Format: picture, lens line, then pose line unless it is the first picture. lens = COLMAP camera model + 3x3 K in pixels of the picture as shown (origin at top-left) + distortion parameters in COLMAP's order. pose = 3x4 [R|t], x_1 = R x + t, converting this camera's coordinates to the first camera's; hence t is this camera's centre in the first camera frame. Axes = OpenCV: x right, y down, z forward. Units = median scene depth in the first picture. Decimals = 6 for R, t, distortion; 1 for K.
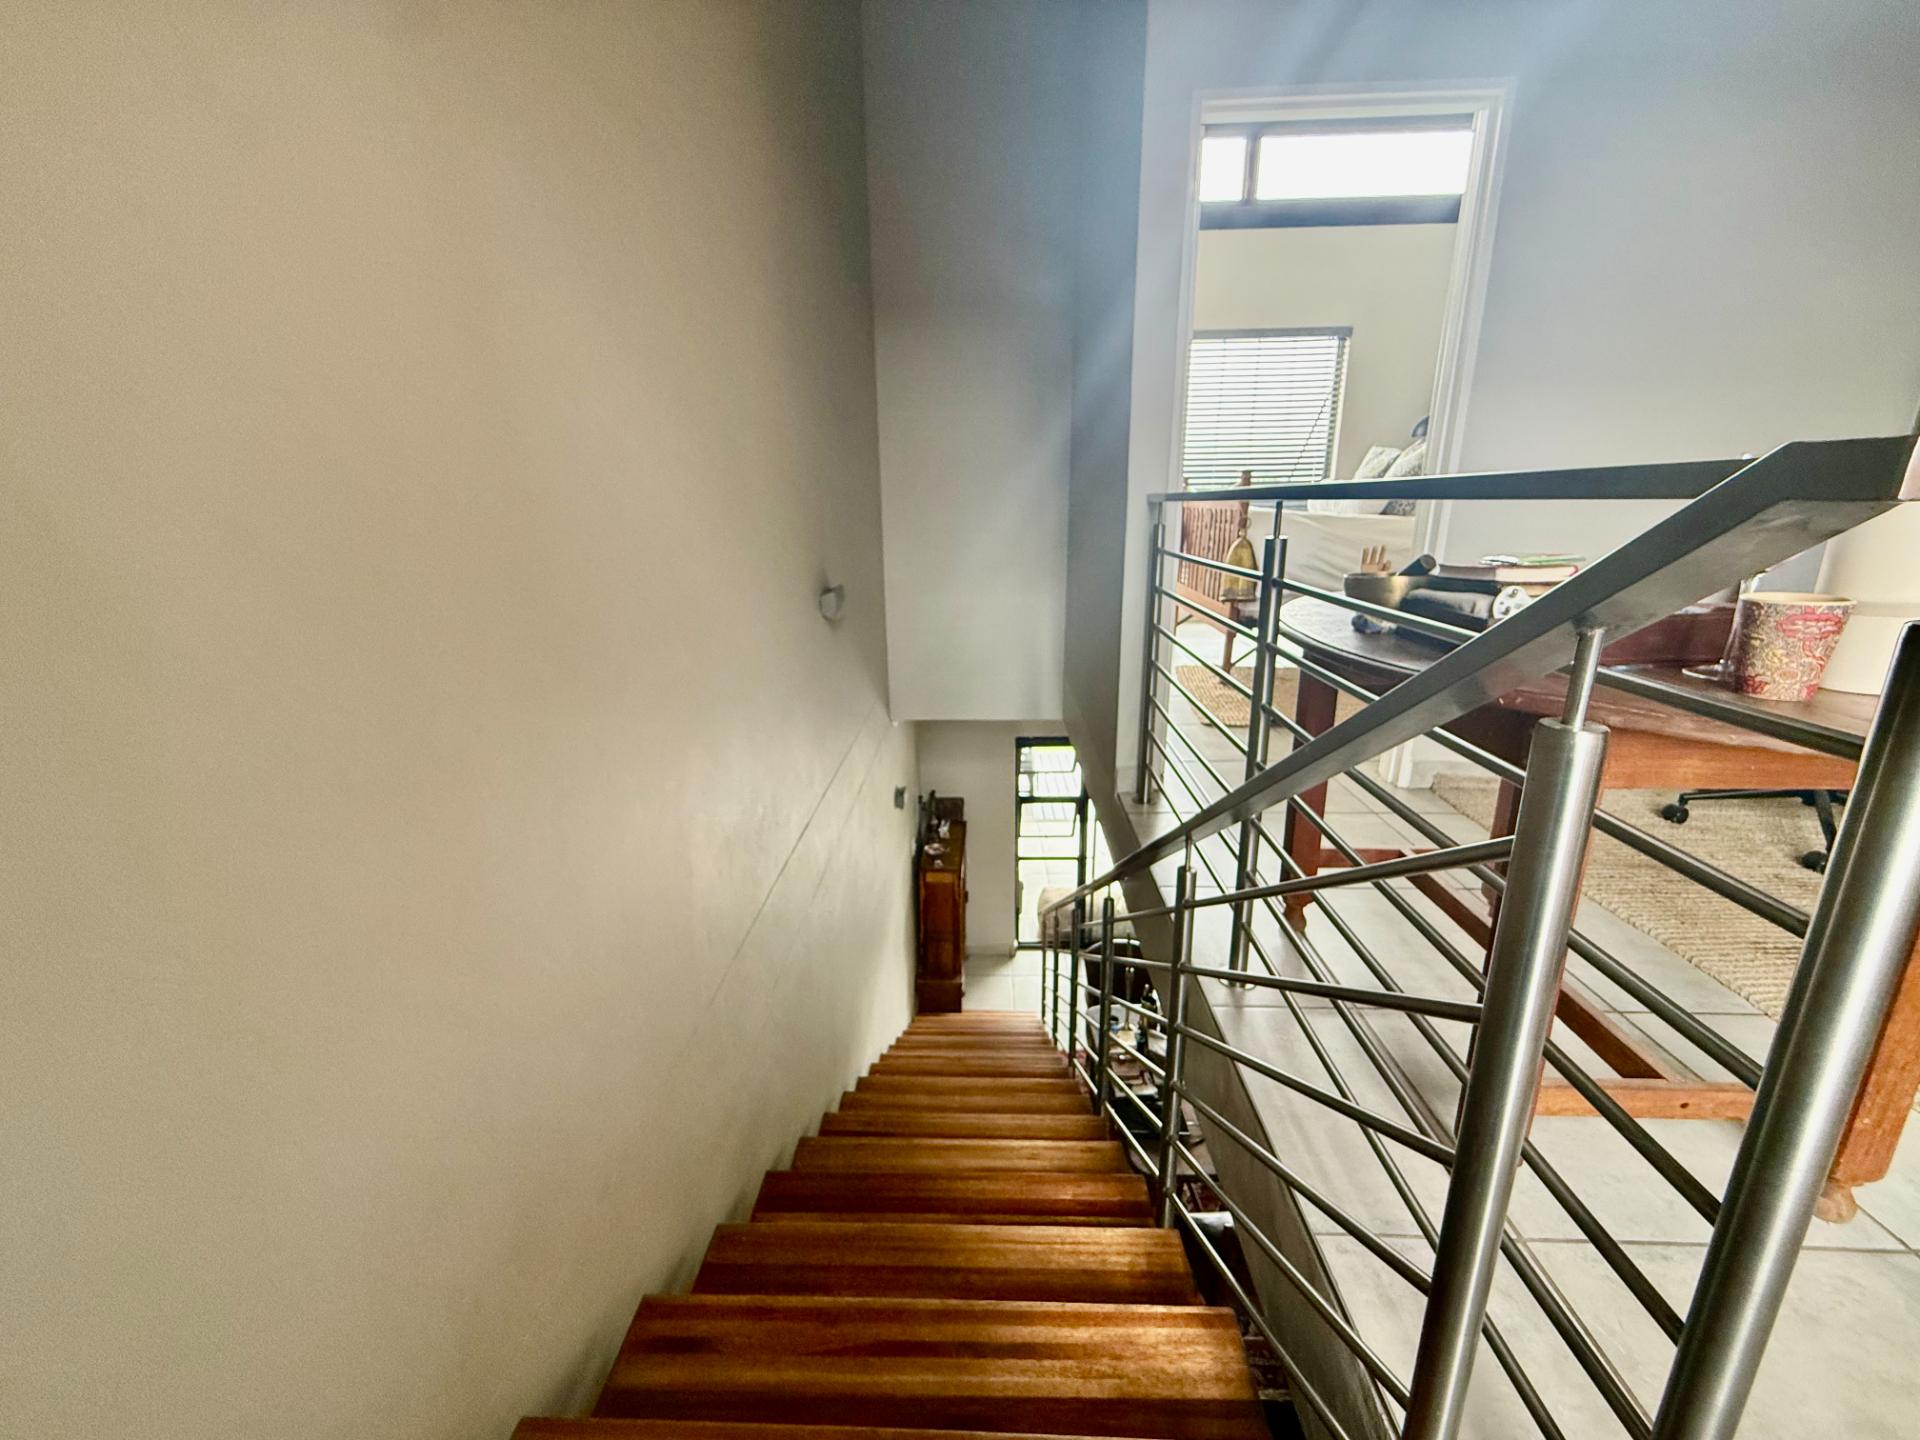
lens RADIAL K [[769.6, 0, 957.2], [0, 769.6, 716.3], [0, 0, 1]] dist [0.000613, -0.000545]
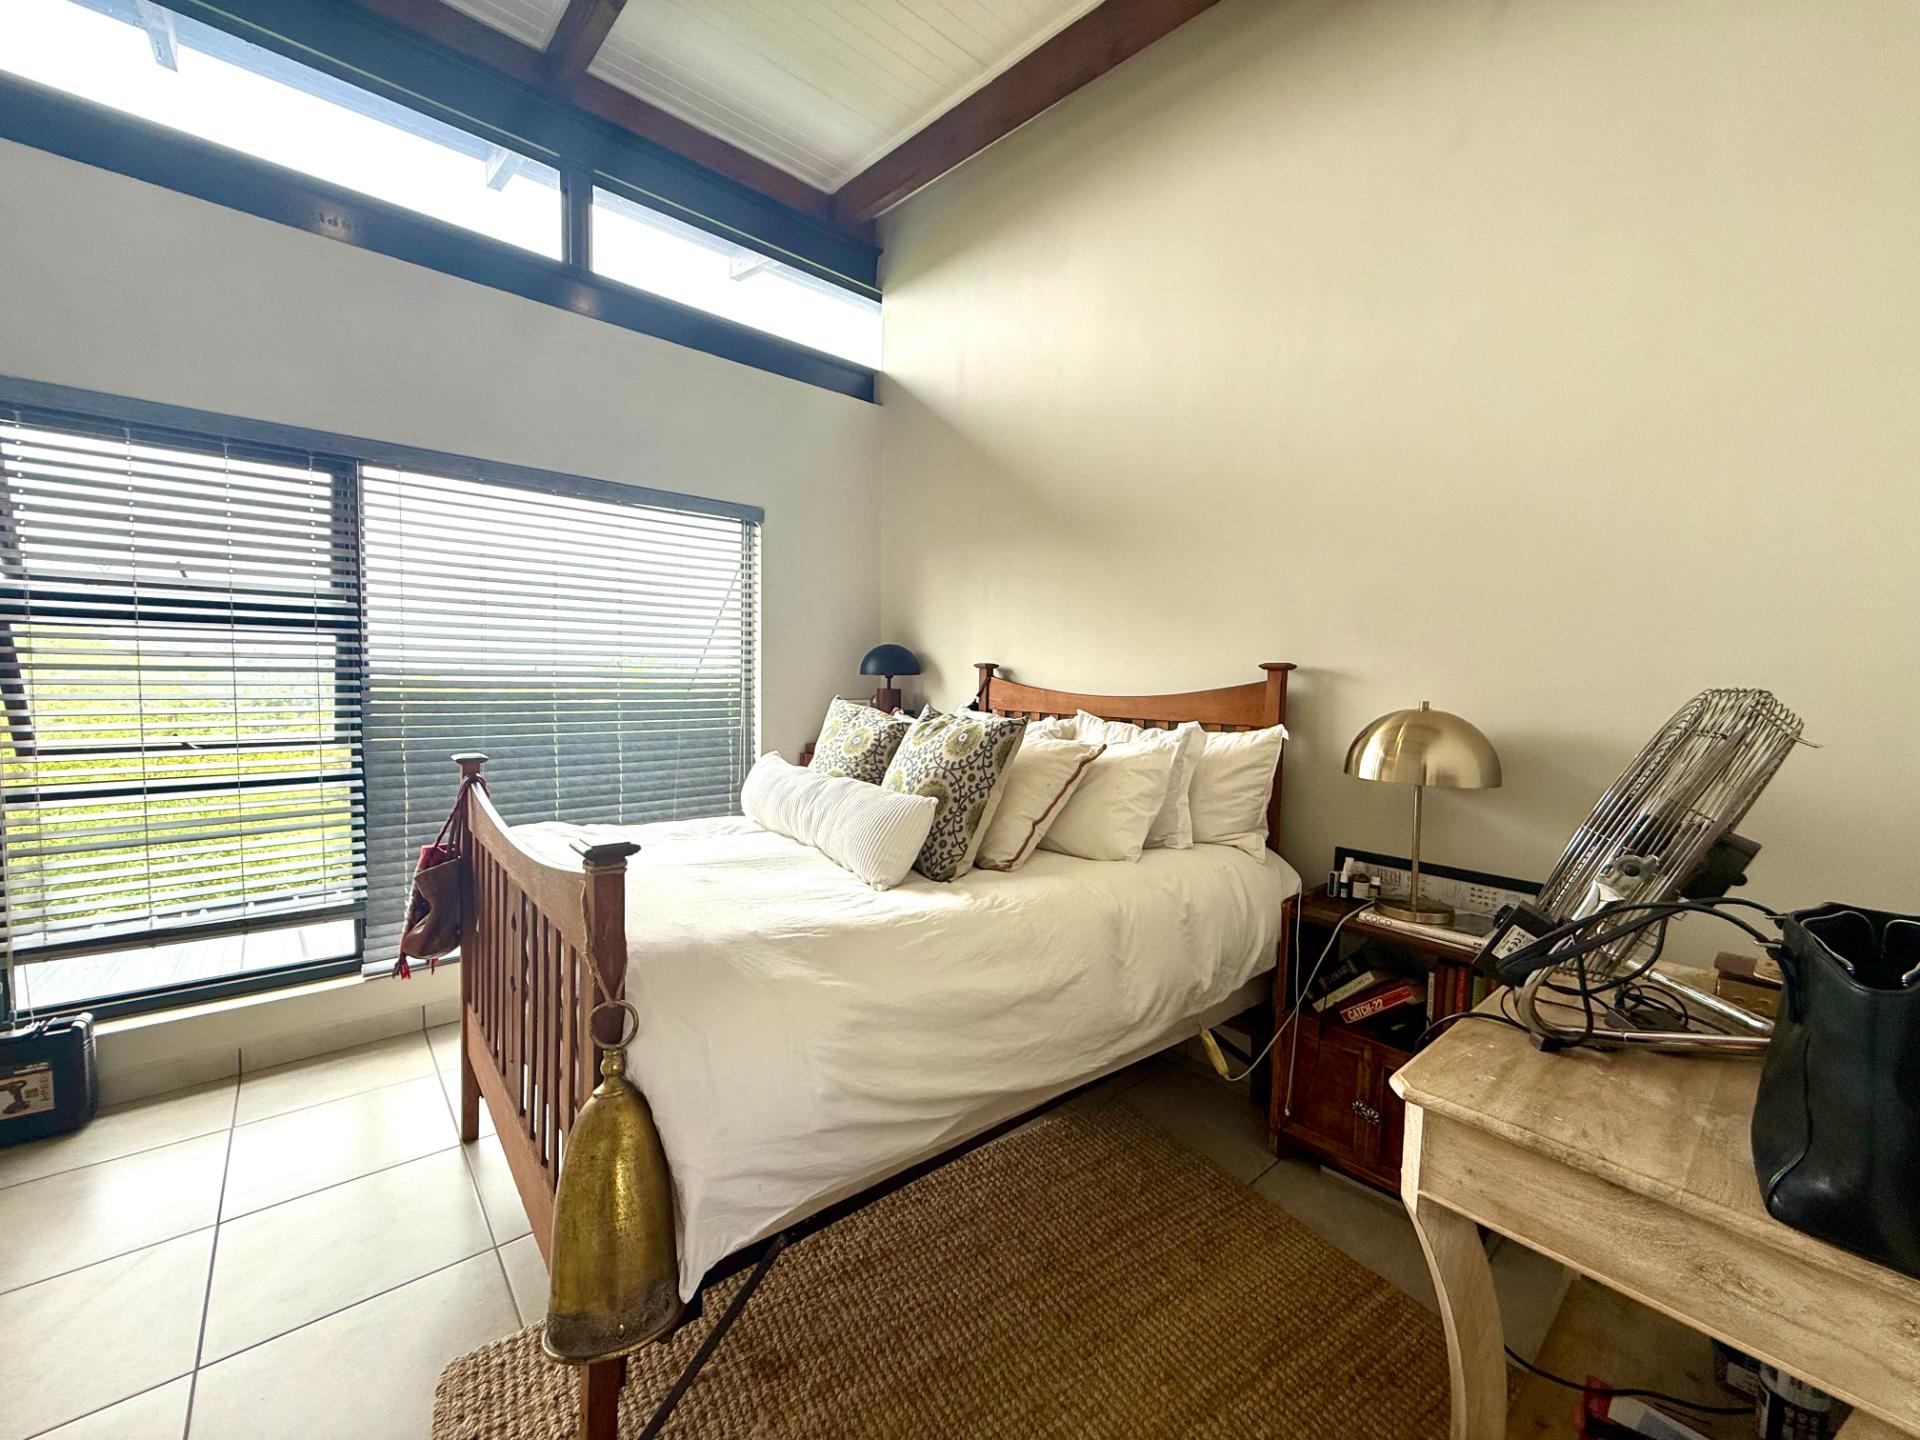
lens RADIAL K [[769.6, 0, 957.2], [0, 769.6, 716.3], [0, 0, 1]] dist [0.000613, -0.000545]
pose [[0.727941, -0.010015, 0.685566, 0.189634], [0.159413, 0.974964, -0.155024, -0.212768], [-0.666850, 0.222136, 0.711313, 0.480410]]
